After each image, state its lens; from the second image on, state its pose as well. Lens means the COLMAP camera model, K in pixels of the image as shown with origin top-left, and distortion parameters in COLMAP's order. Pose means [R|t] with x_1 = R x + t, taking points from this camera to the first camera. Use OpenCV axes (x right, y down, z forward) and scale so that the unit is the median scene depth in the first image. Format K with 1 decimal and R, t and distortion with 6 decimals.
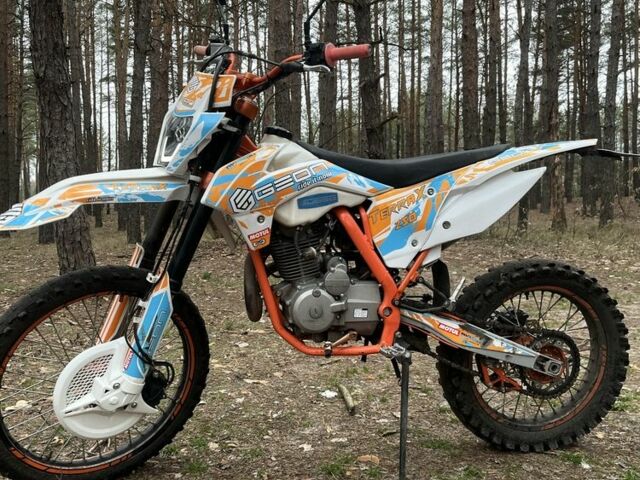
lens RADIAL K [[651.5, 0, 320.0], [0, 651.5, 240.0], [0, 0, 1]] dist [0.025256, -0.032961]
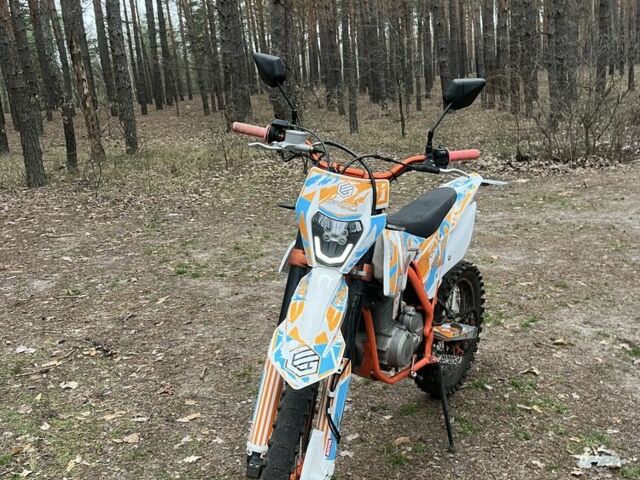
lens RADIAL K [[651.5, 0, 320.0], [0, 651.5, 240.0], [0, 0, 1]] dist [0.025256, -0.032961]
pose [[0.688131, -0.198272, 0.697971, -0.930949], [0.092828, 0.978093, 0.186327, -0.337981], [-0.719624, -0.063427, 0.691461, 0.264806]]
